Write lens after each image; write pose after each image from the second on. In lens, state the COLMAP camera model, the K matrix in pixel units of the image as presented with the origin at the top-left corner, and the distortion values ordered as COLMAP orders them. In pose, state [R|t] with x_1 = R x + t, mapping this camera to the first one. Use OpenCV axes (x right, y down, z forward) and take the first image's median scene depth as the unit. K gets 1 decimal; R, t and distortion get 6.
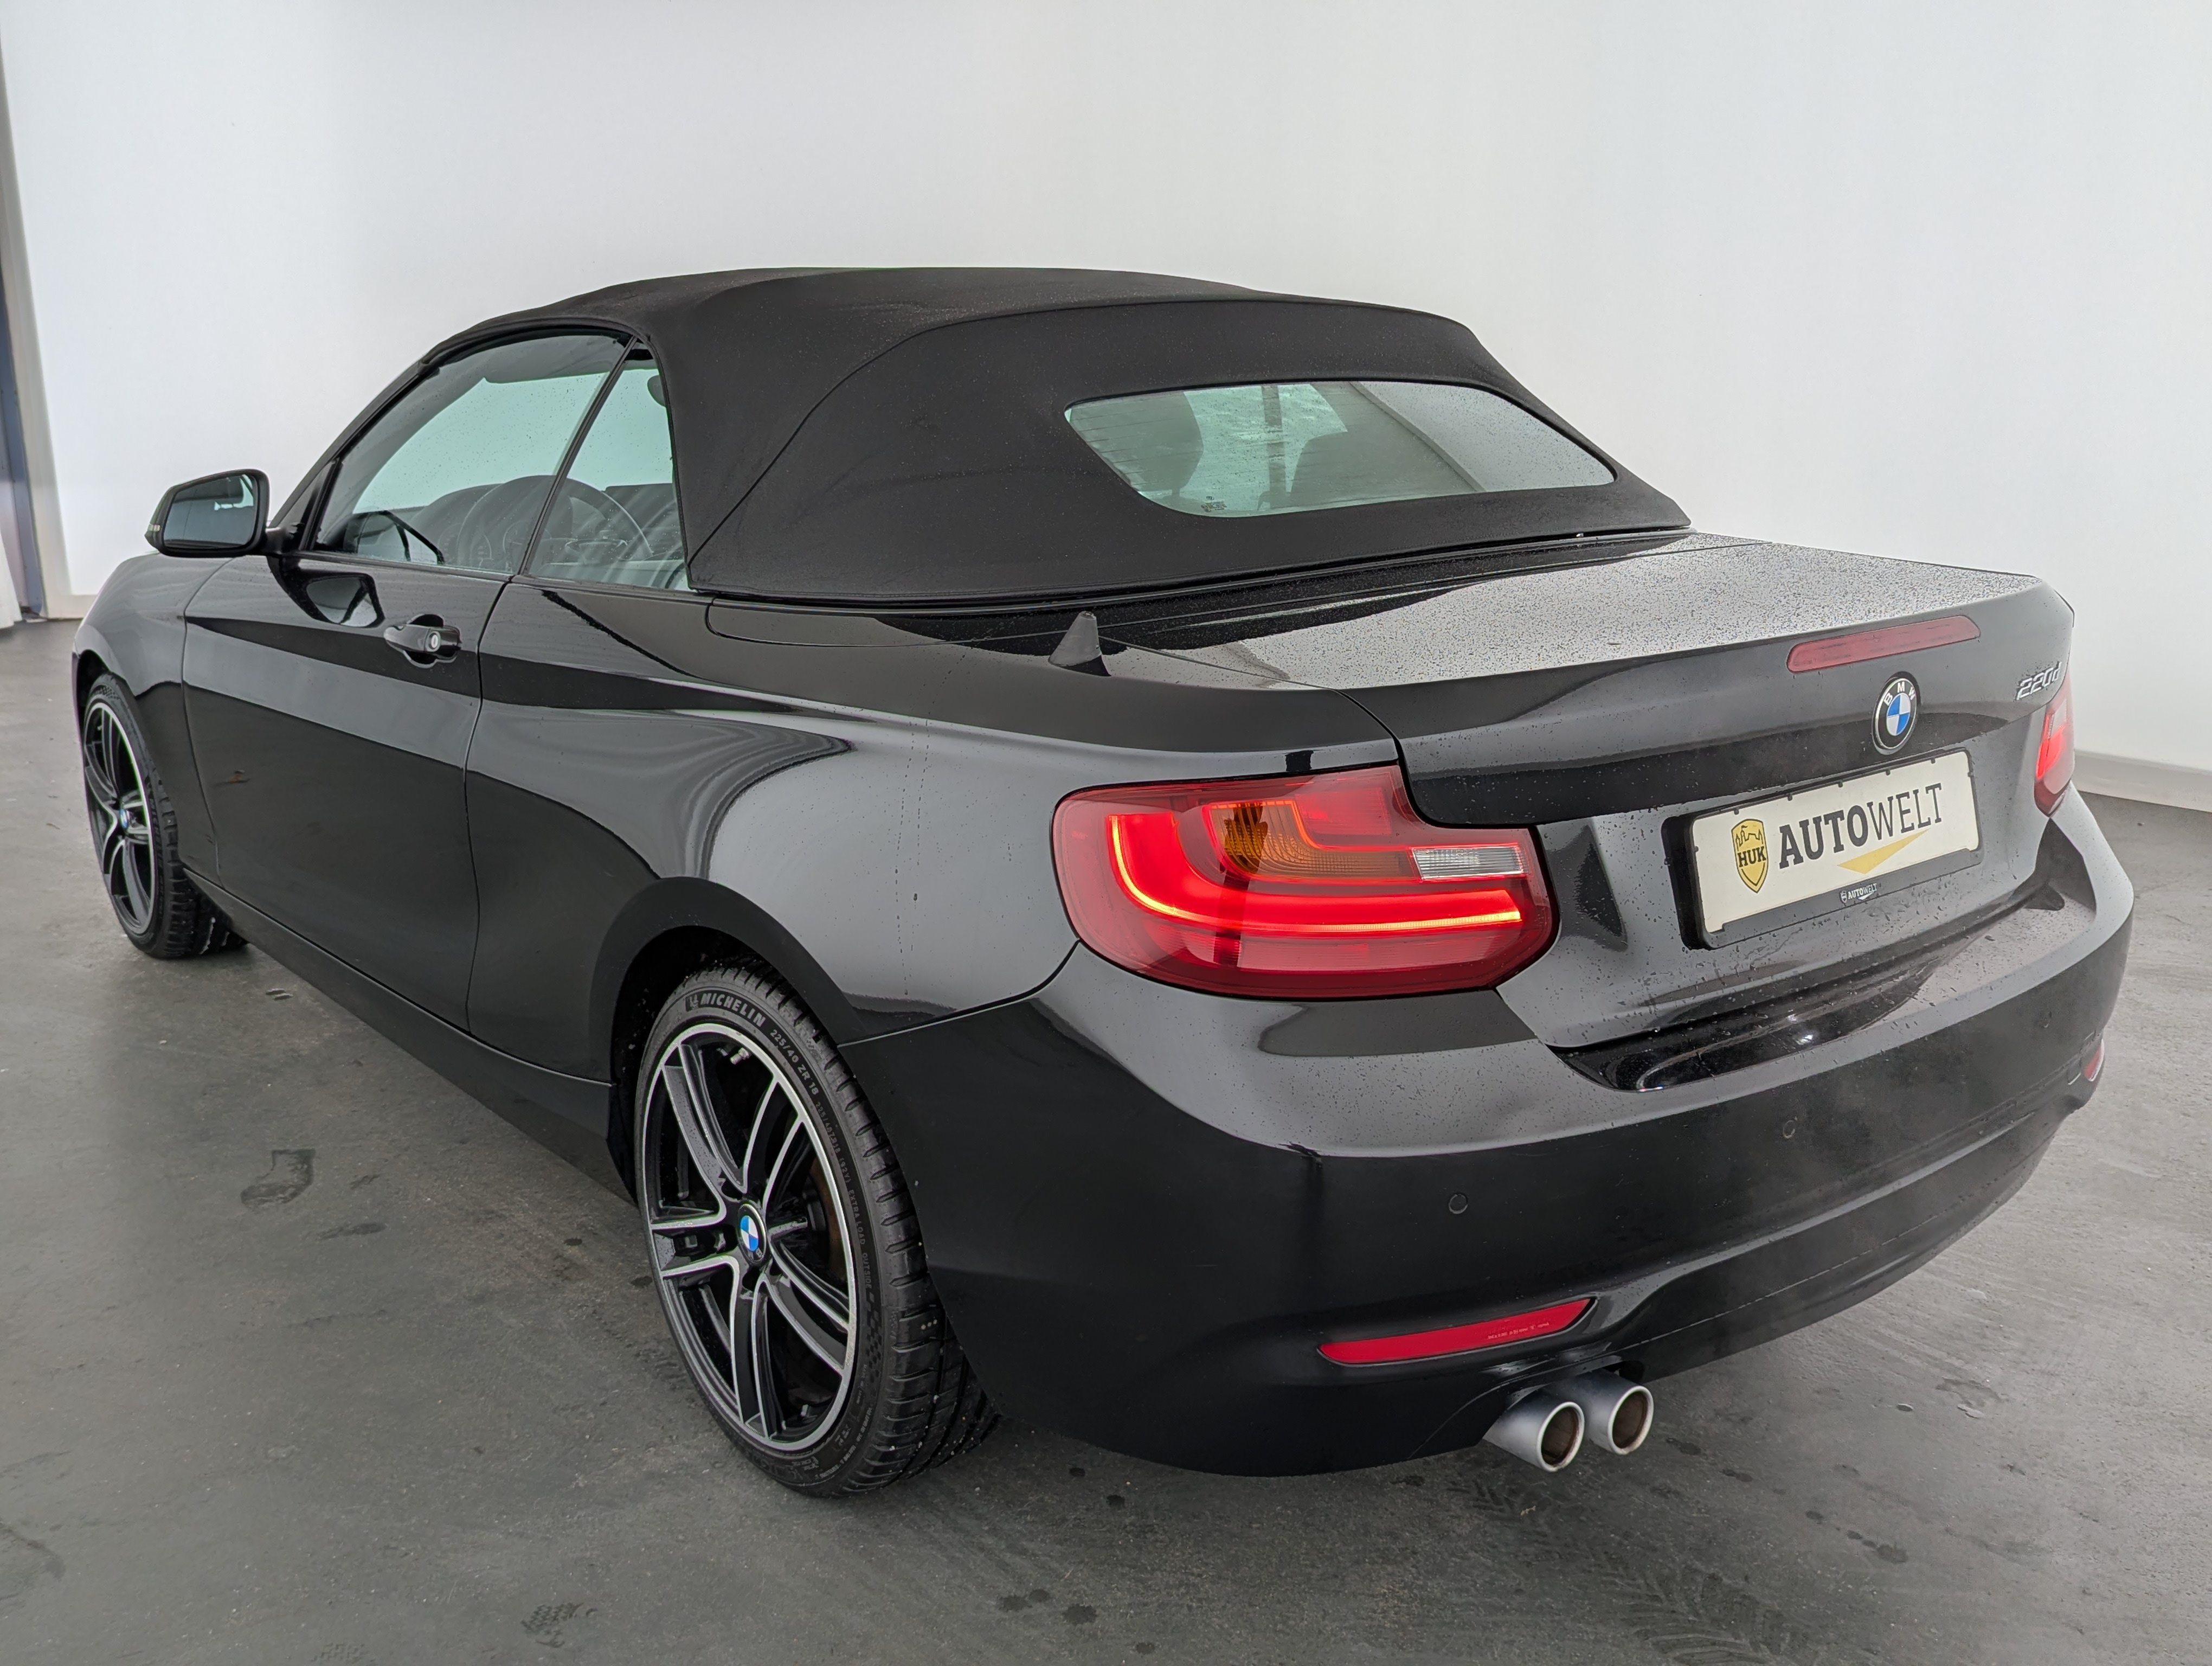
lens RADIAL K [[2077.9, 0, 1156.4], [0, 2077.9, 848.1], [0, 0, 1]] dist [0.028835, 0.000000]
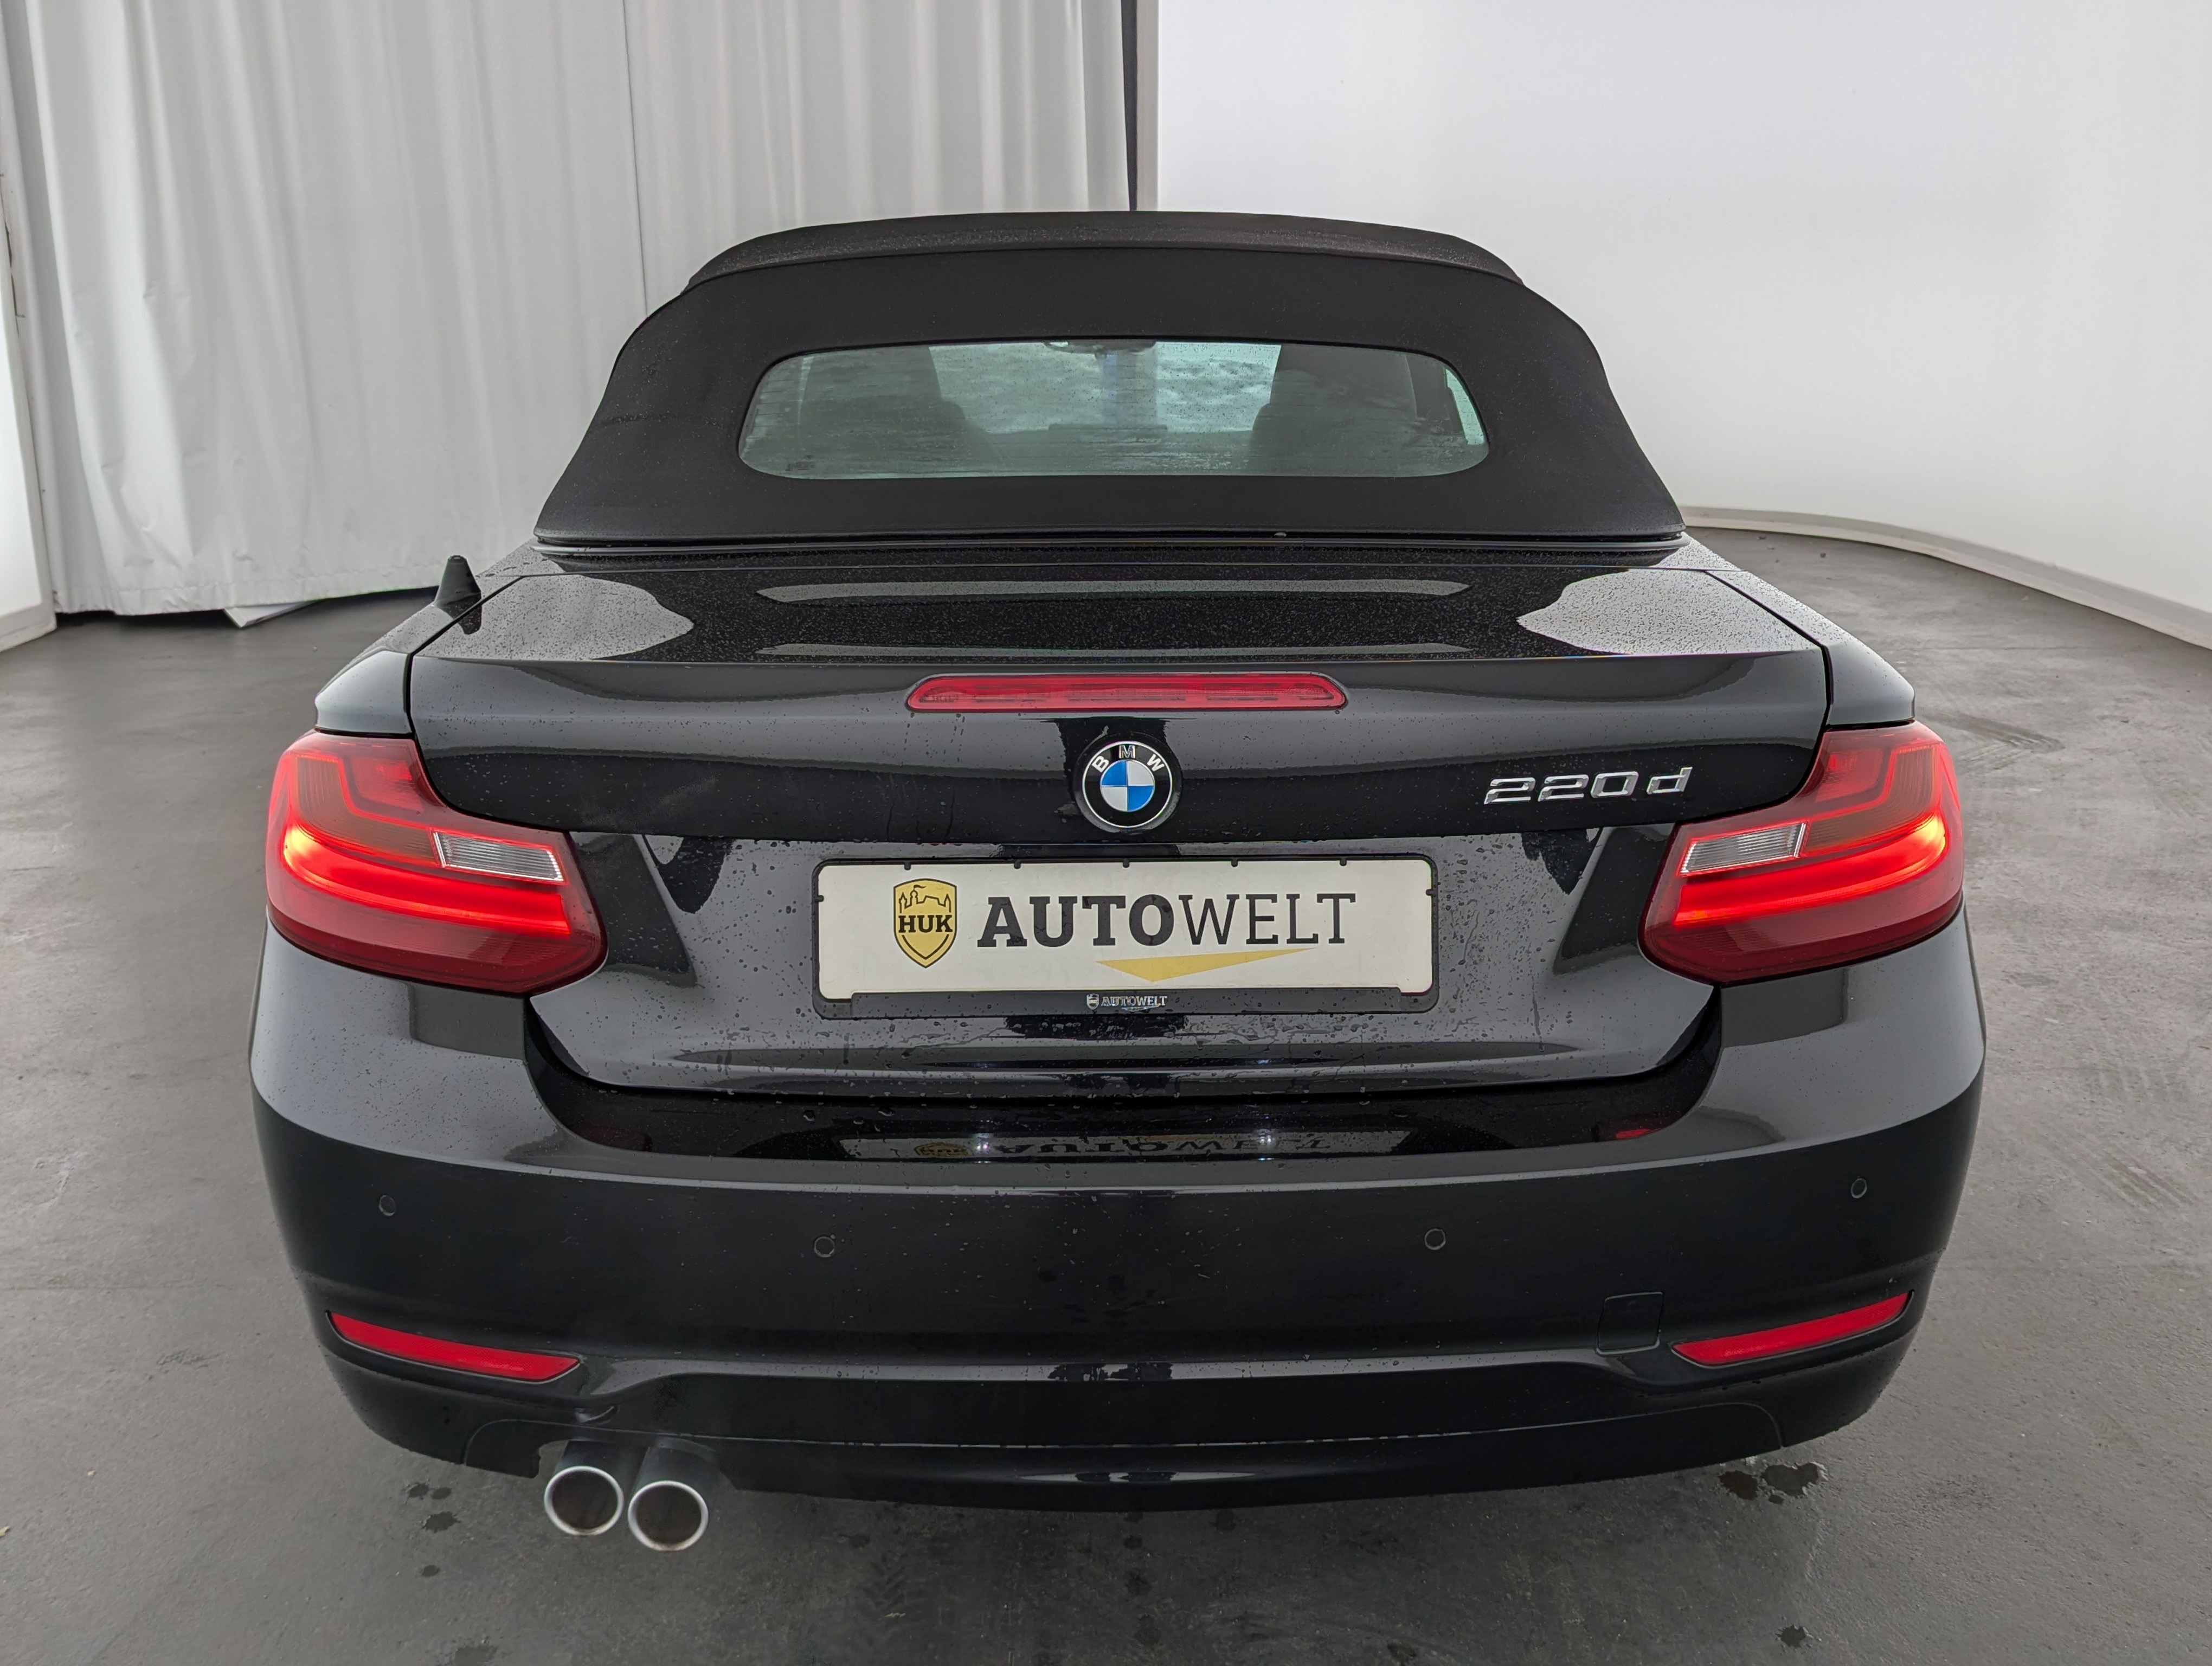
lens RADIAL K [[2077.9, 0, 1125.8], [0, 2077.9, 819.7], [0, 0, 1]] dist [0.028835, 0.000000]
pose [[0.787375, 0.167109, -0.593392, 0.810887], [-0.158234, 0.985095, 0.067457, -0.102673], [0.595820, 0.040781, 0.802082, 0.366284]]
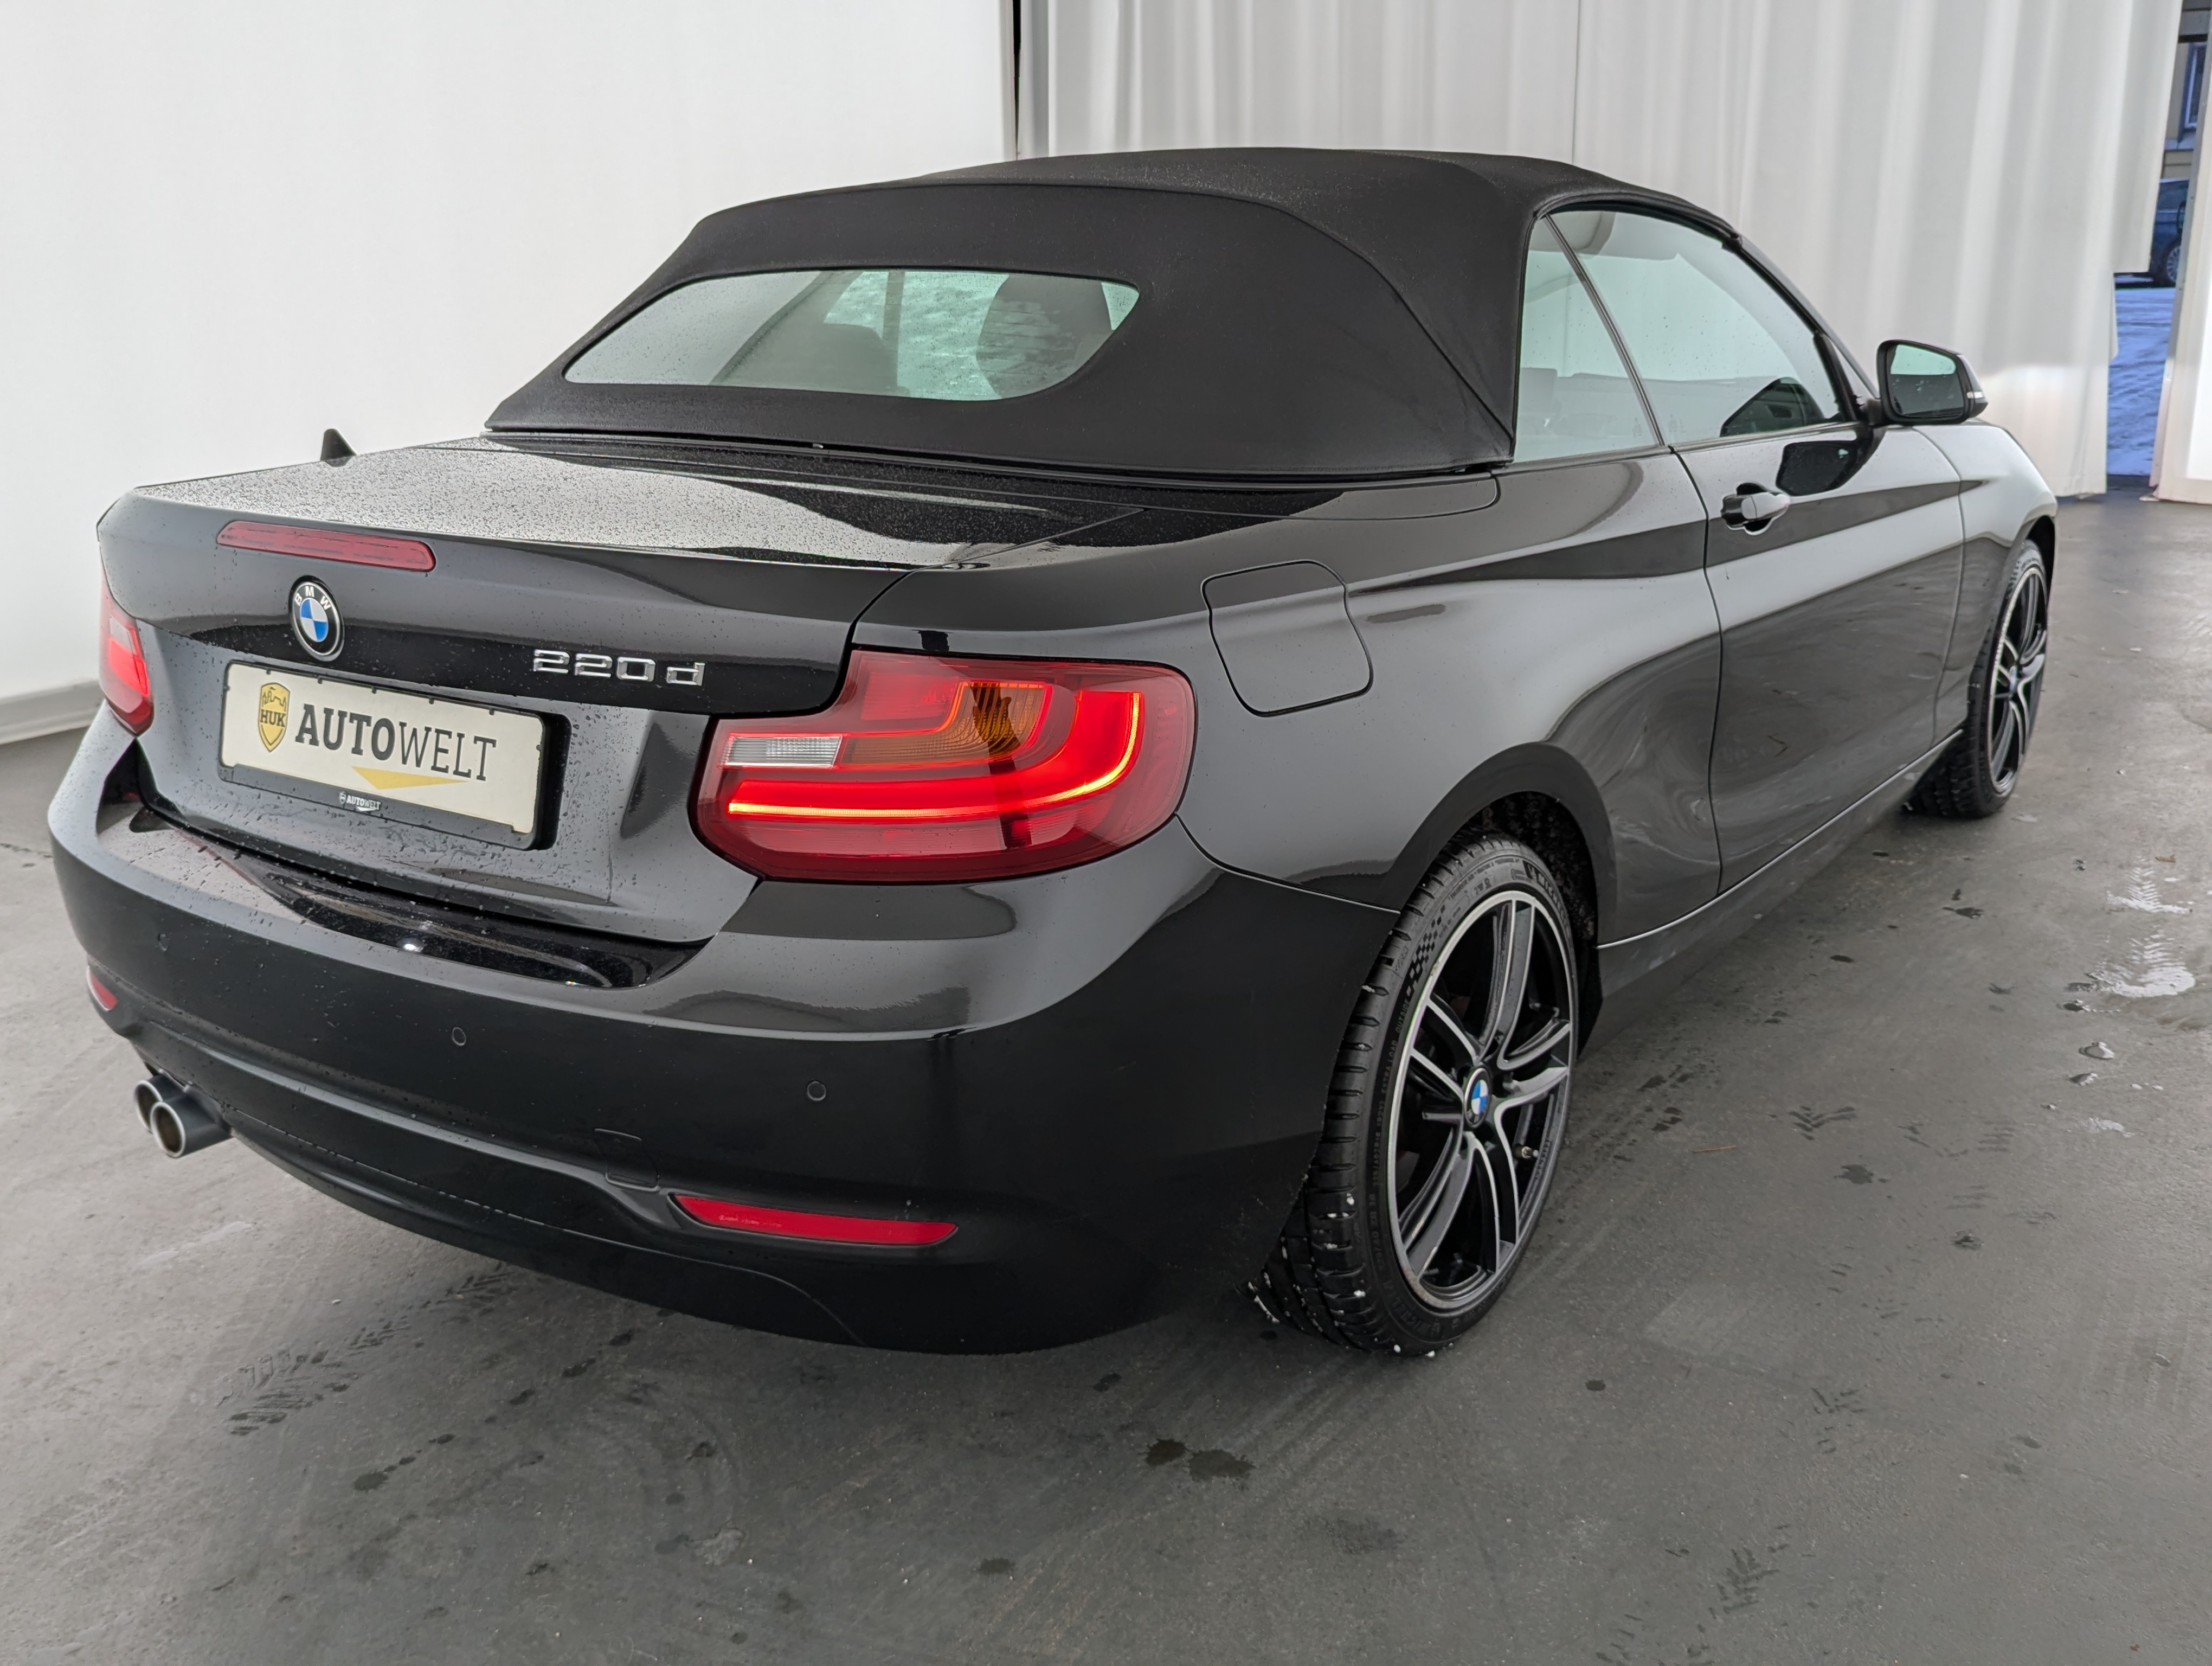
lens RADIAL K [[2077.9, 0, 1119.3], [0, 2077.9, 837.4], [0, 0, 1]] dist [0.028835, 0.000000]
pose [[0.256233, 0.275486, -0.926527, 1.366726], [-0.225363, 0.949138, 0.219884, -0.263774], [0.939977, 0.152463, 0.305285, 1.057532]]
